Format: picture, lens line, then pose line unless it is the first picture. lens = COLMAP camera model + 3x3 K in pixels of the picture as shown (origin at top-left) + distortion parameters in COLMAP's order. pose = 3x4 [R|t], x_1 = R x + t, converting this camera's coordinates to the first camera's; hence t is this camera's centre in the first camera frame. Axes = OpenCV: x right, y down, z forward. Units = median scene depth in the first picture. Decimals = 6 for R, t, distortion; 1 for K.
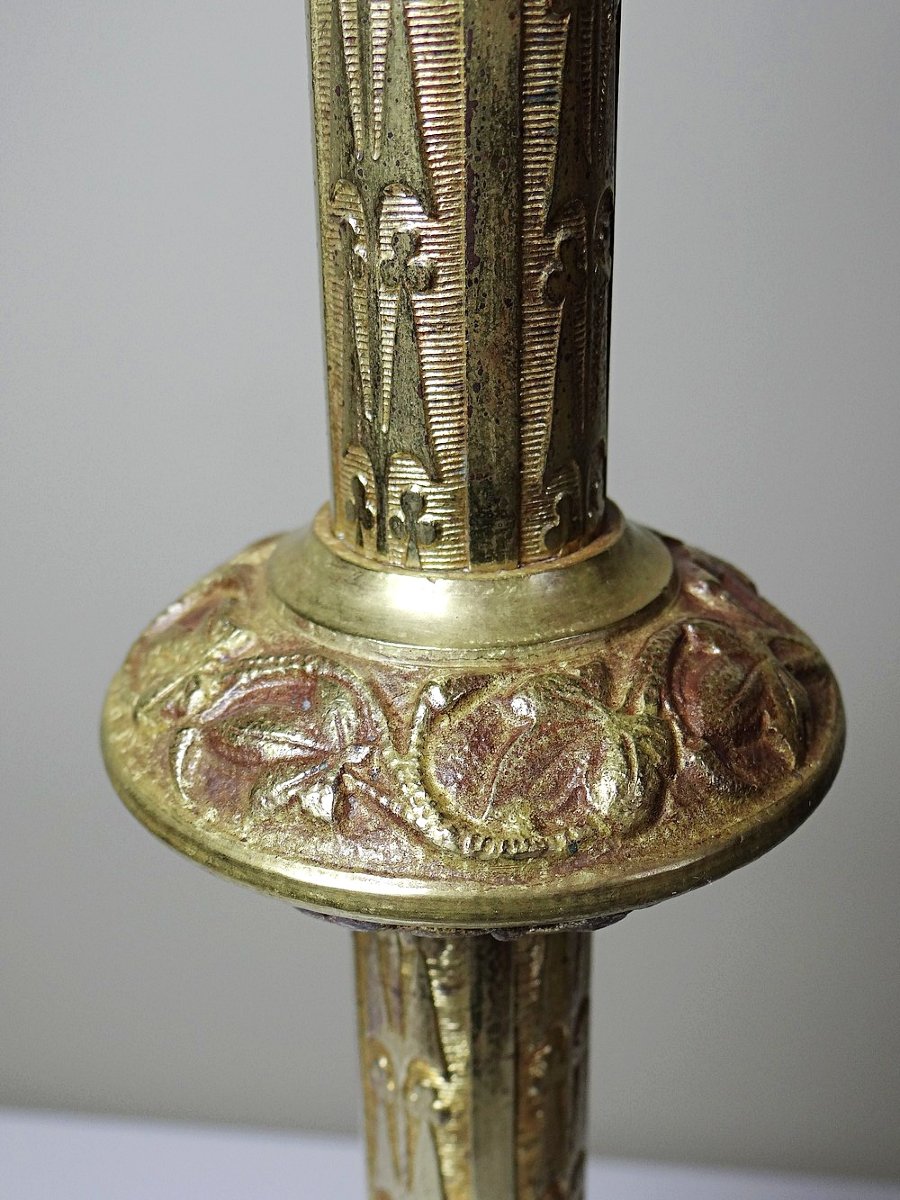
lens RADIAL K [[1496.6, 0, 450.0], [0, 1496.6, 600.0], [0, 0, 1]] dist [-0.009510, -0.022256]
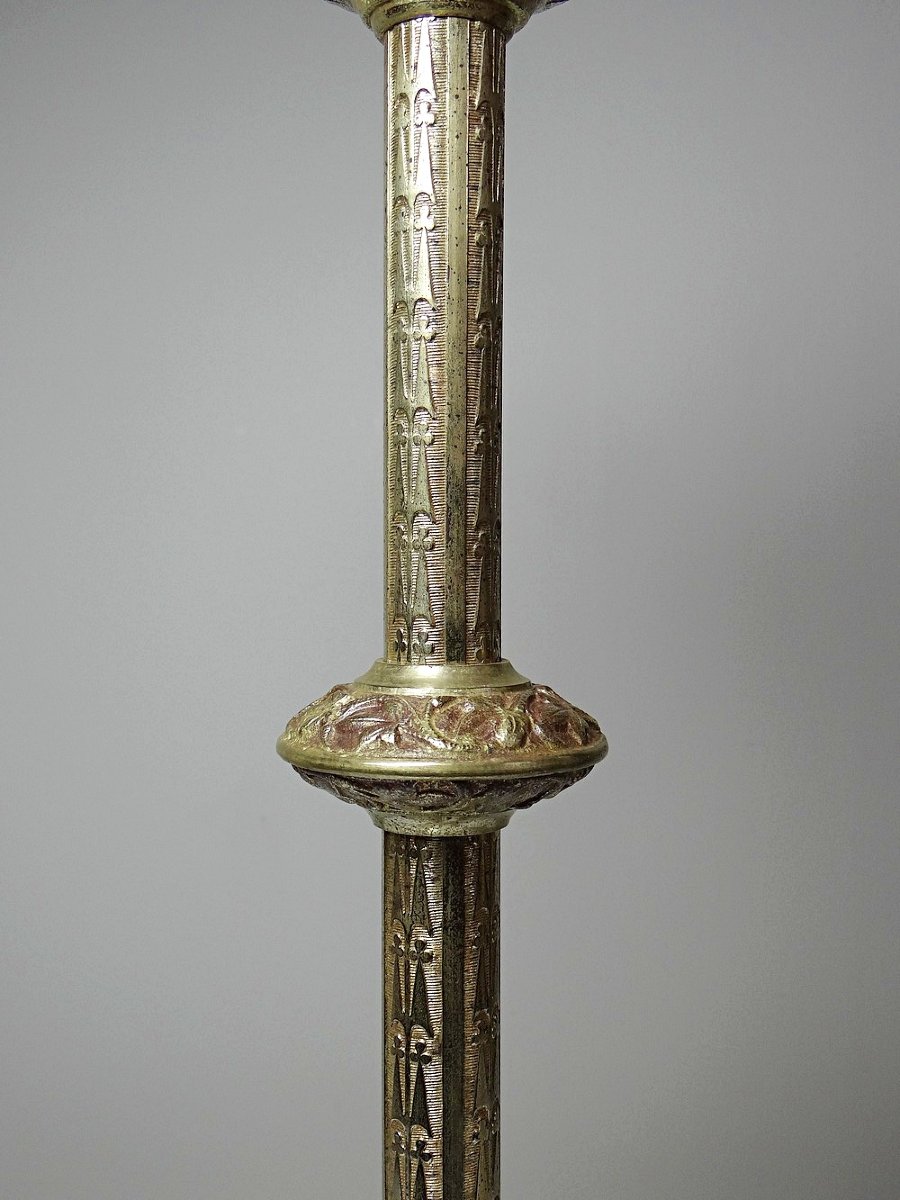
lens RADIAL K [[1496.6, 0, 450.0], [0, 1496.6, 600.0], [0, 0, 1]] dist [-0.009510, -0.022256]
pose [[0.997706, 0.015851, 0.065819, -0.150501], [0.009977, 0.927169, -0.374511, 0.843152], [-0.066962, 0.374309, 0.924883, -1.376009]]
